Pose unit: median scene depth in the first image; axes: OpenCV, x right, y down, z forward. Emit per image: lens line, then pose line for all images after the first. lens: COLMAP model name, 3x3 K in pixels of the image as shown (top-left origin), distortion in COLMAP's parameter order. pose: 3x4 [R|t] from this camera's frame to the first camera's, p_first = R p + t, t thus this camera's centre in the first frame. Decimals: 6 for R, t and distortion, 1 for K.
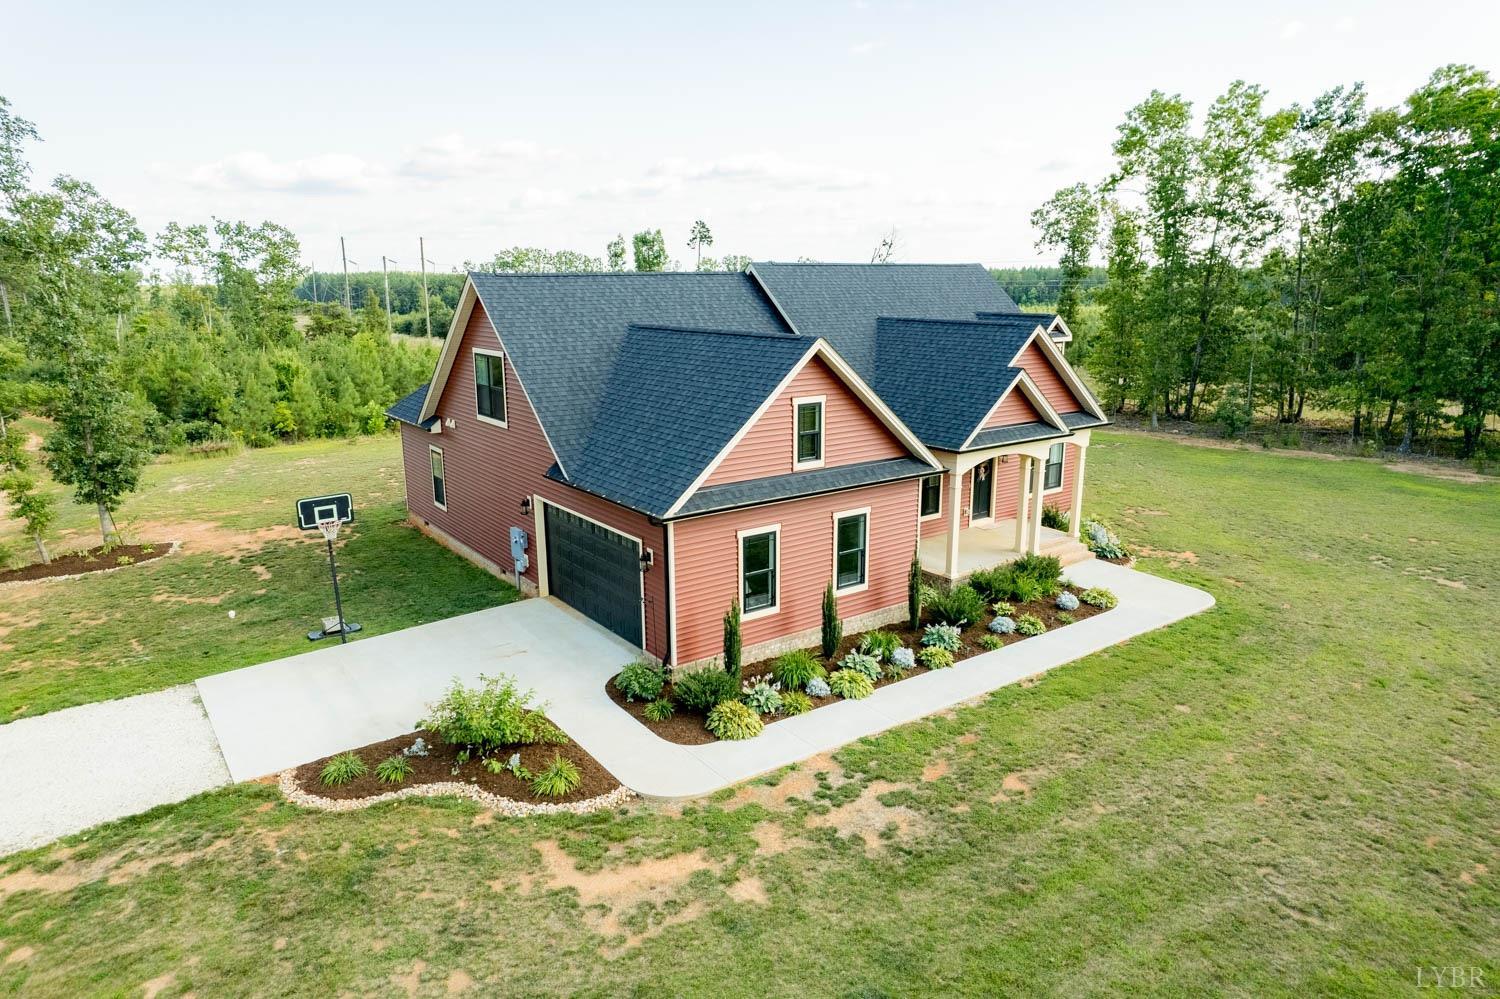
lens RADIAL K [[963.7, 0, 753.0], [0, 963.7, 496.2], [0, 0, 1]] dist [-0.058916, 0.044772]
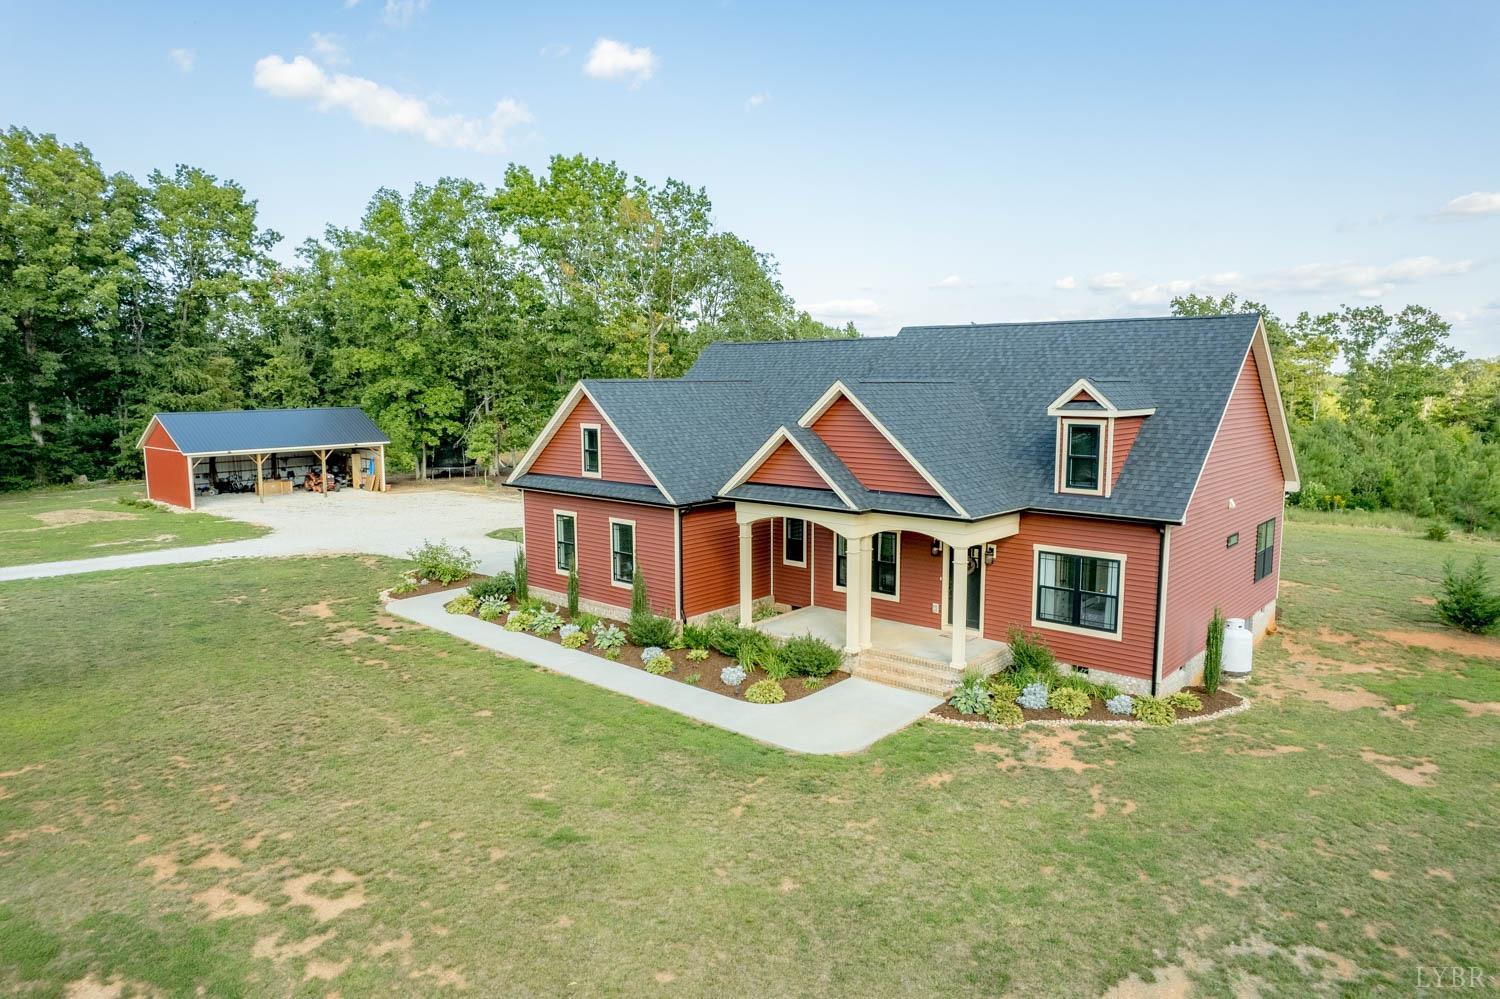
lens RADIAL K [[963.7, 0, 757.9], [0, 963.7, 508.9], [0, 0, 1]] dist [-0.058916, 0.044772]
pose [[0.209070, 0.136444, -0.968335, 1.337186], [-0.217055, 0.971993, 0.090096, -0.148501], [0.953508, 0.191345, 0.232831, 0.863909]]
